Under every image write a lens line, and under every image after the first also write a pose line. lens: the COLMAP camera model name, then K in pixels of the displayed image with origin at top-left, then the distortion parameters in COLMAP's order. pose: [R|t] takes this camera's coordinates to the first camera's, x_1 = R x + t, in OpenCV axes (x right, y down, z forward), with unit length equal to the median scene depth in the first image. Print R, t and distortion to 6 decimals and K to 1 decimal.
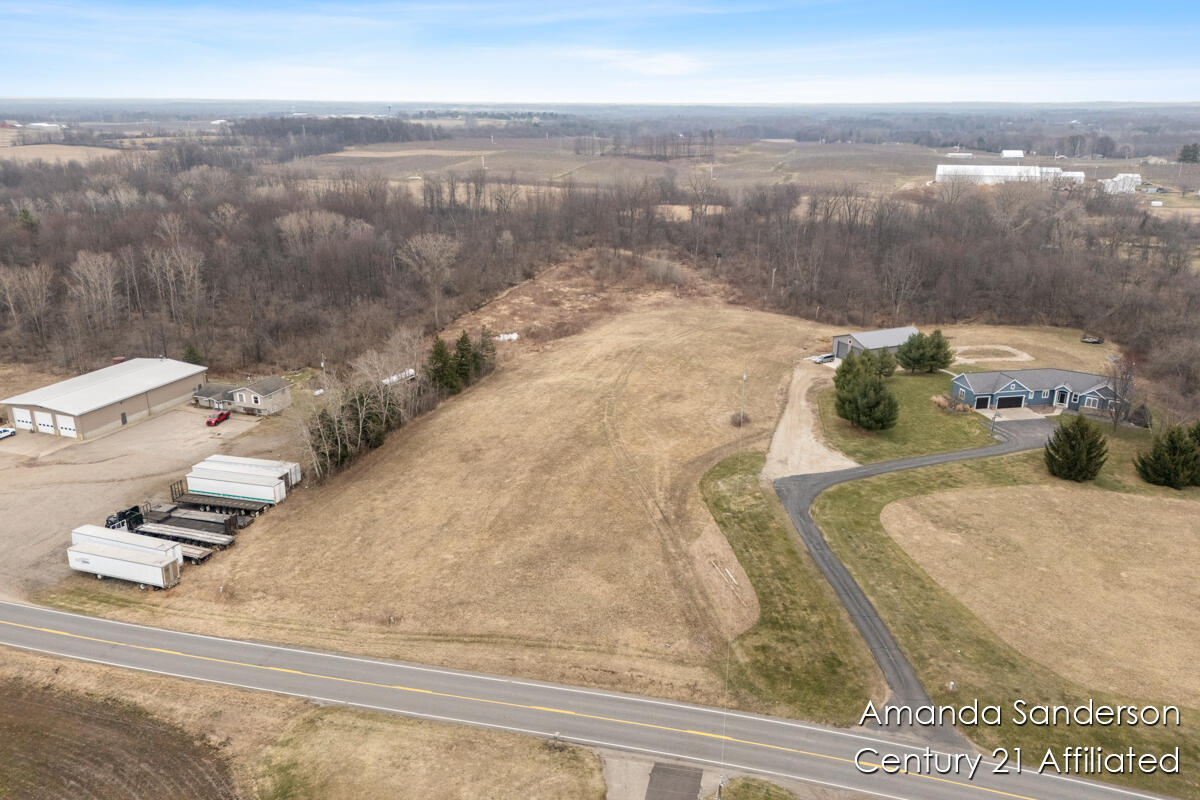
lens RADIAL K [[876.7, 0, 600.0], [0, 876.7, 400.0], [0, 0, 1]] dist [0.093465, -0.101403]
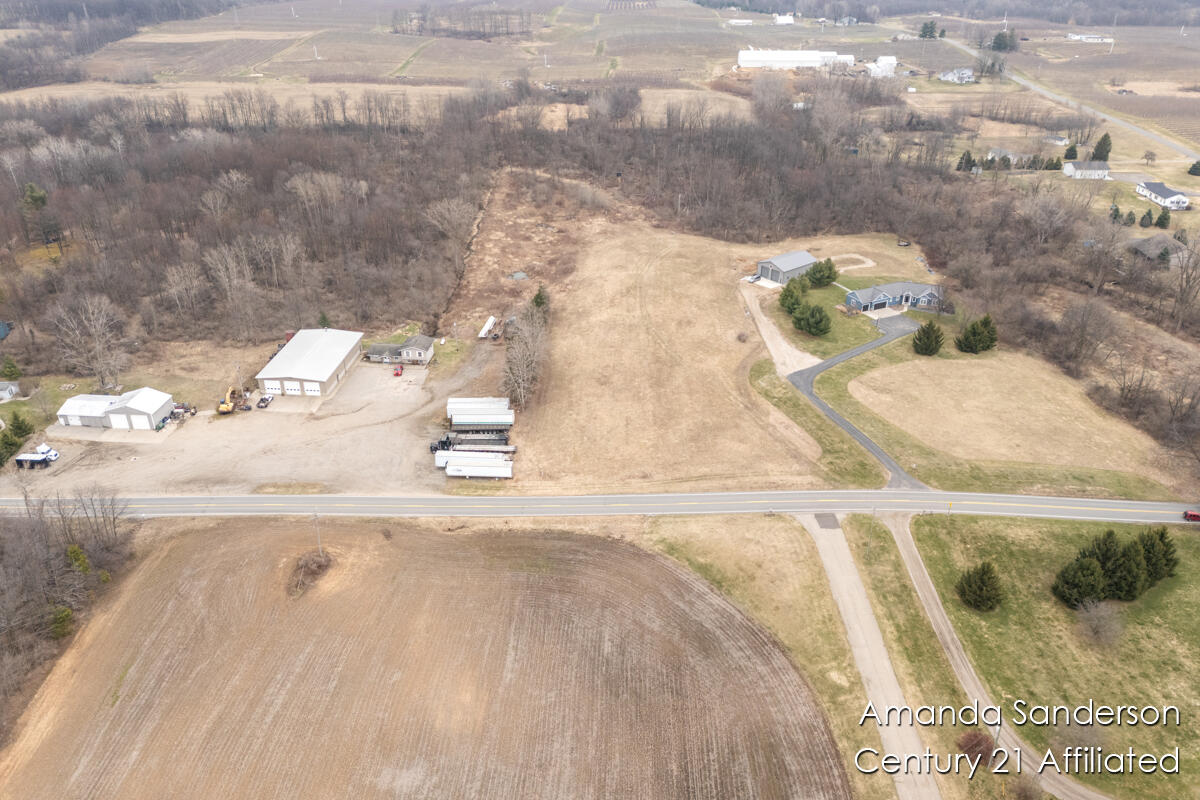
lens RADIAL K [[876.7, 0, 600.0], [0, 876.7, 400.0], [0, 0, 1]] dist [0.093465, -0.101403]
pose [[0.964706, -0.126059, 0.231194, -0.511230], [0.084236, 0.979569, 0.182619, -0.191605], [-0.249492, -0.156698, 0.955615, -0.552115]]
